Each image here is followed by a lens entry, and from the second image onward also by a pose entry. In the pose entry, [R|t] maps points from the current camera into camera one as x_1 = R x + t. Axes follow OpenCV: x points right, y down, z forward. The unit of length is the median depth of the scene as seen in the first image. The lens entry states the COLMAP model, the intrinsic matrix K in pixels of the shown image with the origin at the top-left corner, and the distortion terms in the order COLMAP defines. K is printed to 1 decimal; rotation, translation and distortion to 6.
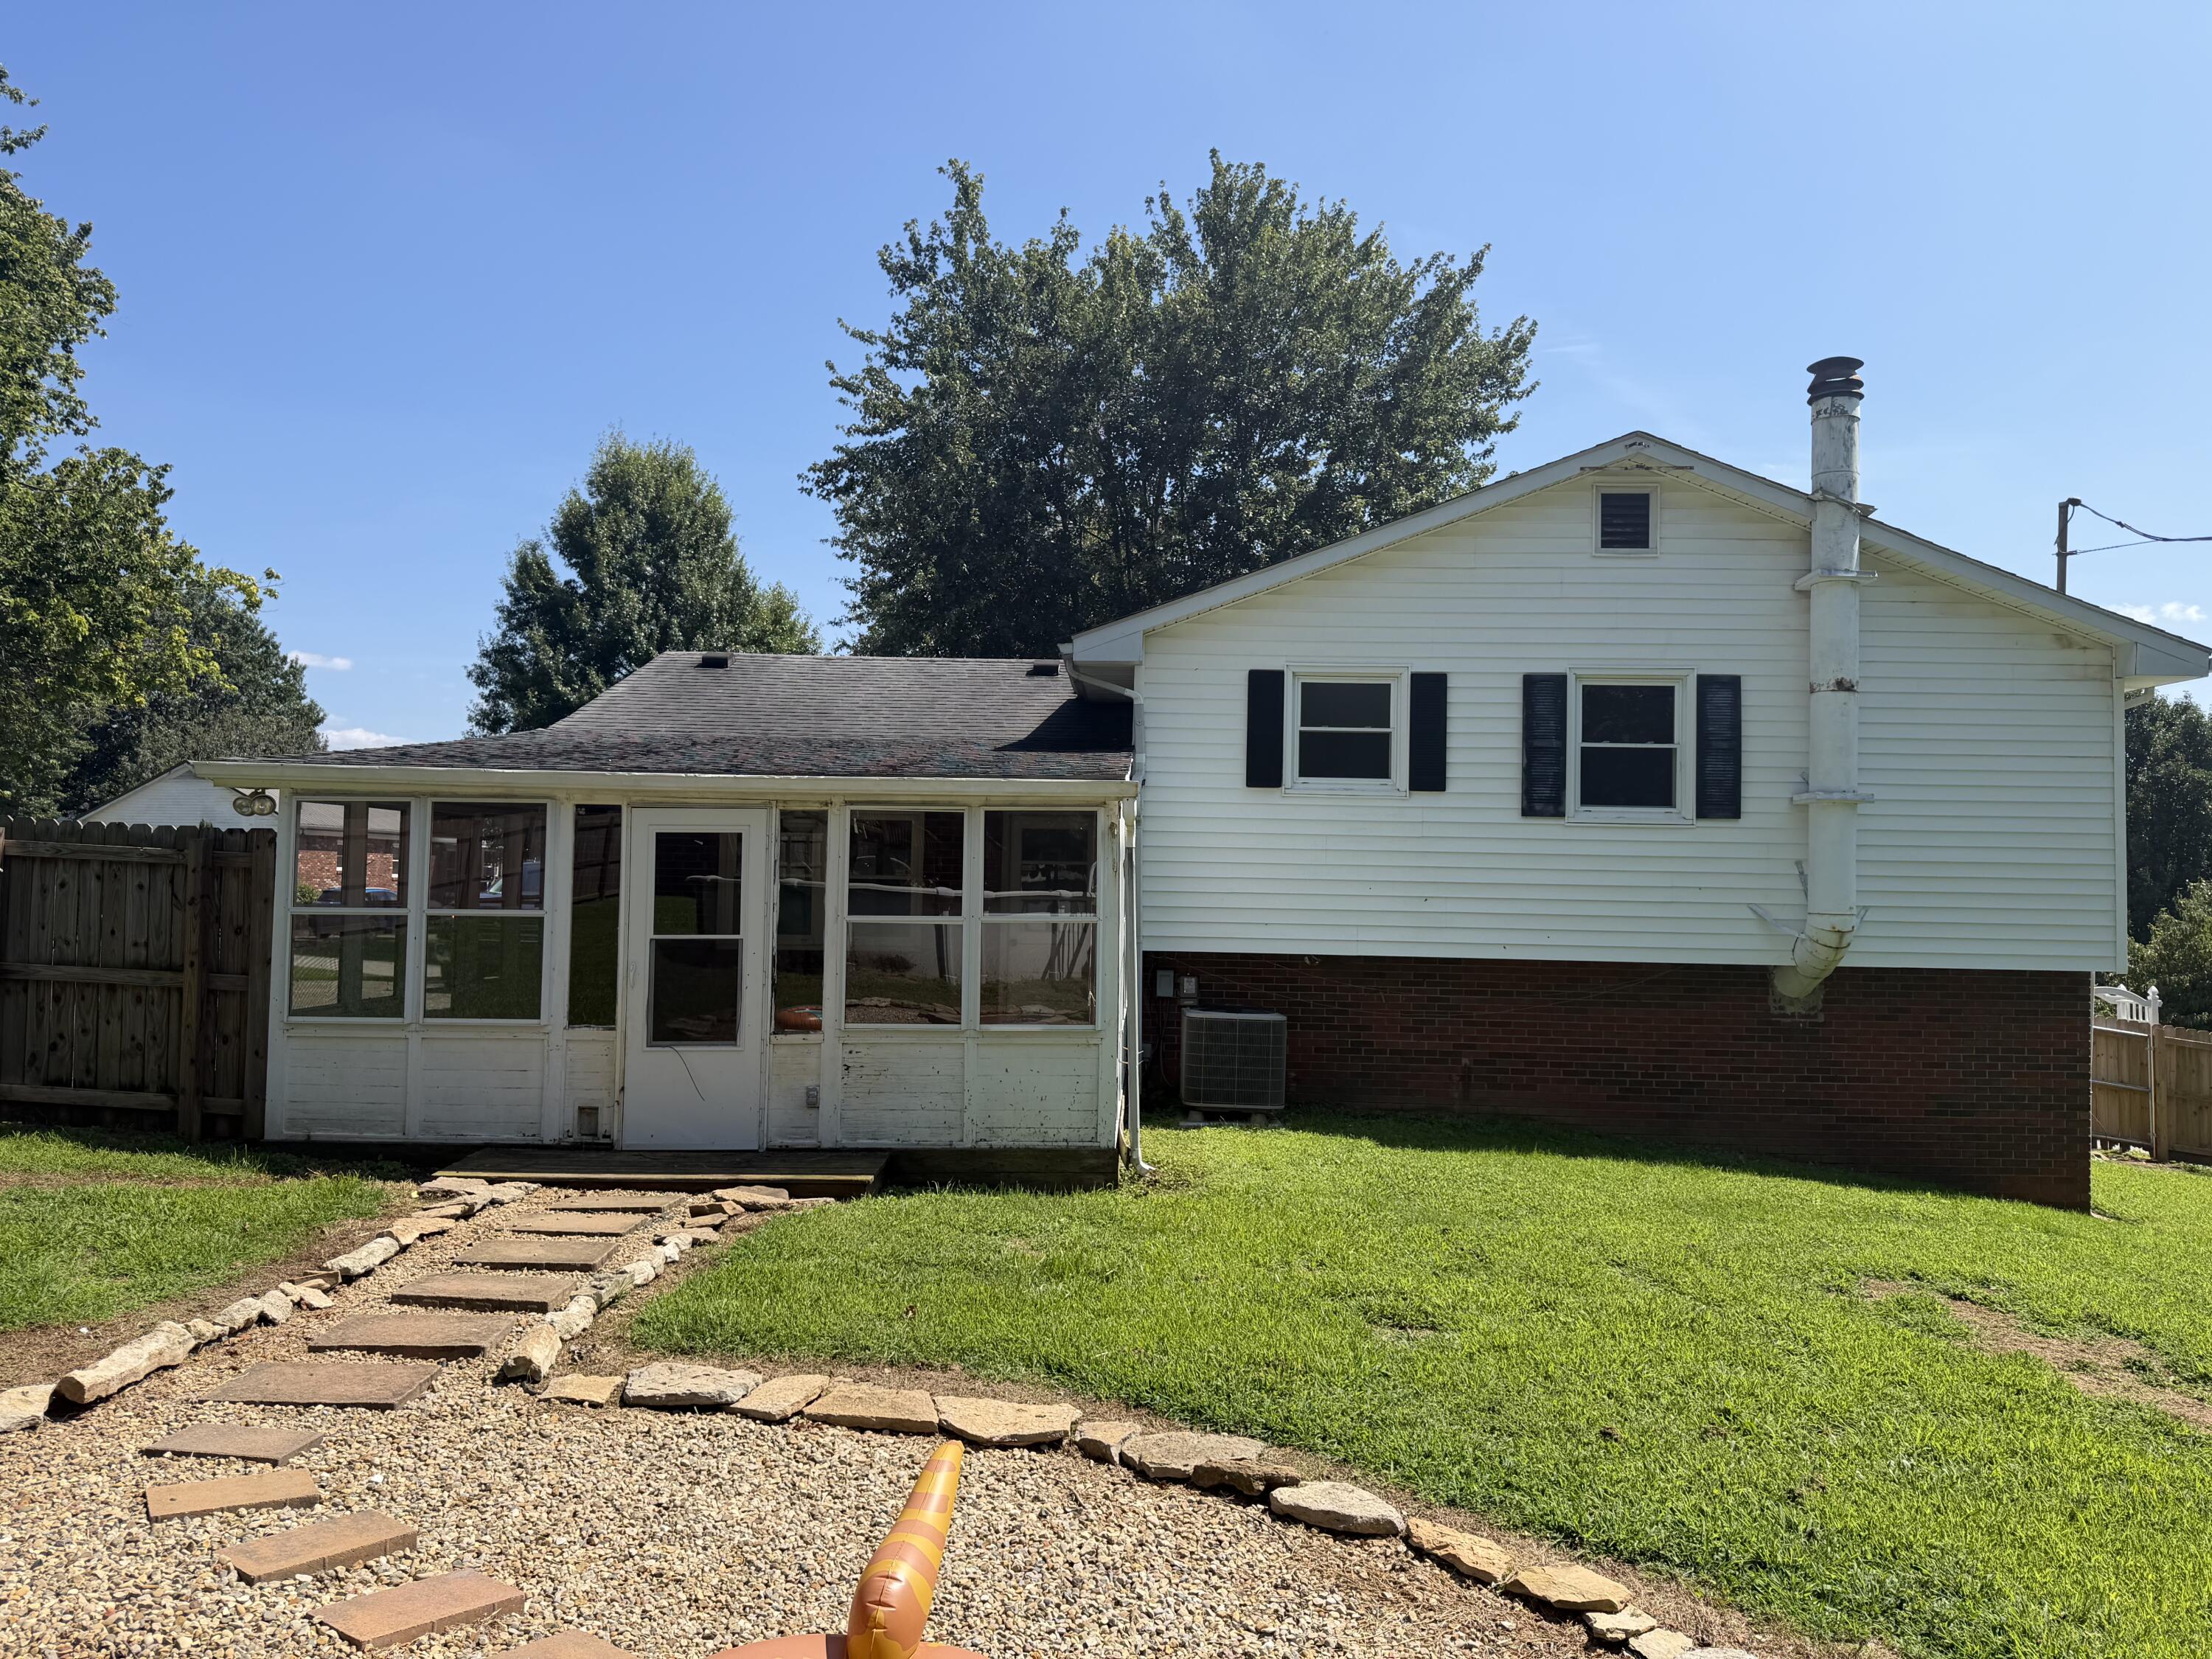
lens RADIAL K [[1535.4, 0, 1104.4], [0, 1535.4, 814.2], [0, 0, 1]] dist [-0.005018, -0.000639]
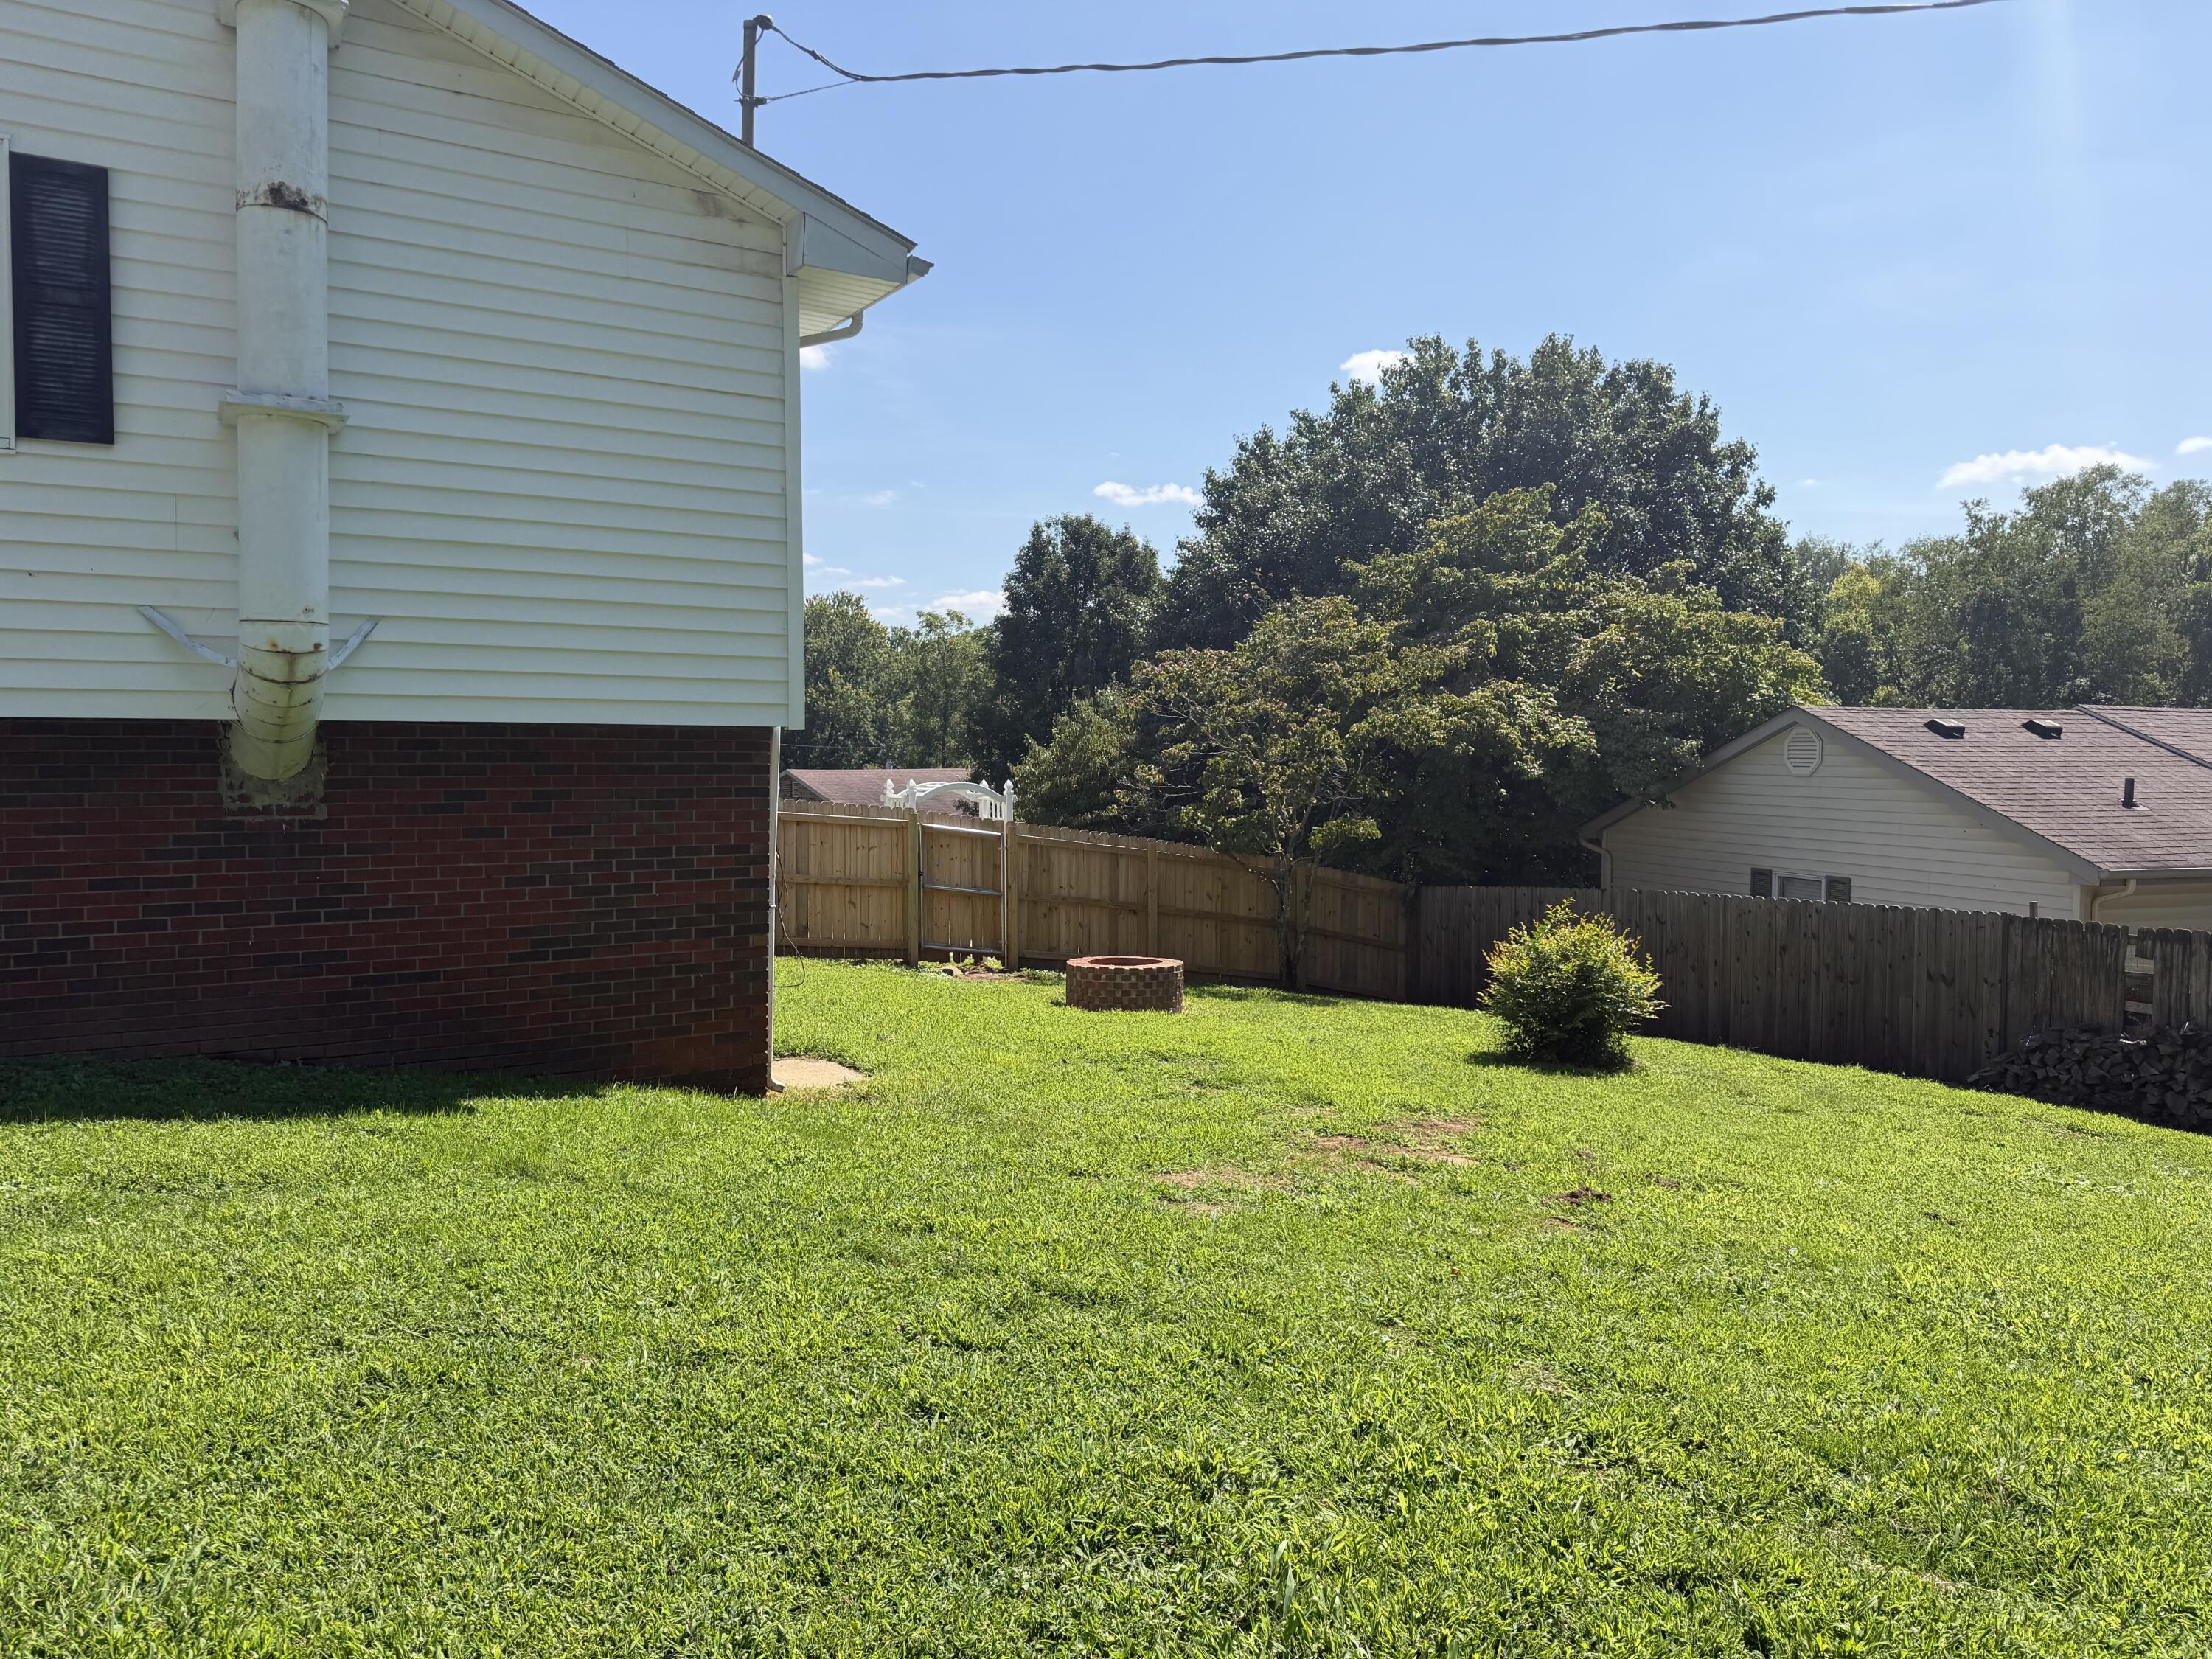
lens RADIAL K [[1535.4, 0, 1104.4], [0, 1535.4, 814.2], [0, 0, 1]] dist [-0.005018, -0.000639]
pose [[0.840125, -0.039976, 0.540918, 0.401512], [-0.015731, 0.995065, 0.097973, 0.071441], [-0.542165, -0.090819, 0.835350, 0.351241]]
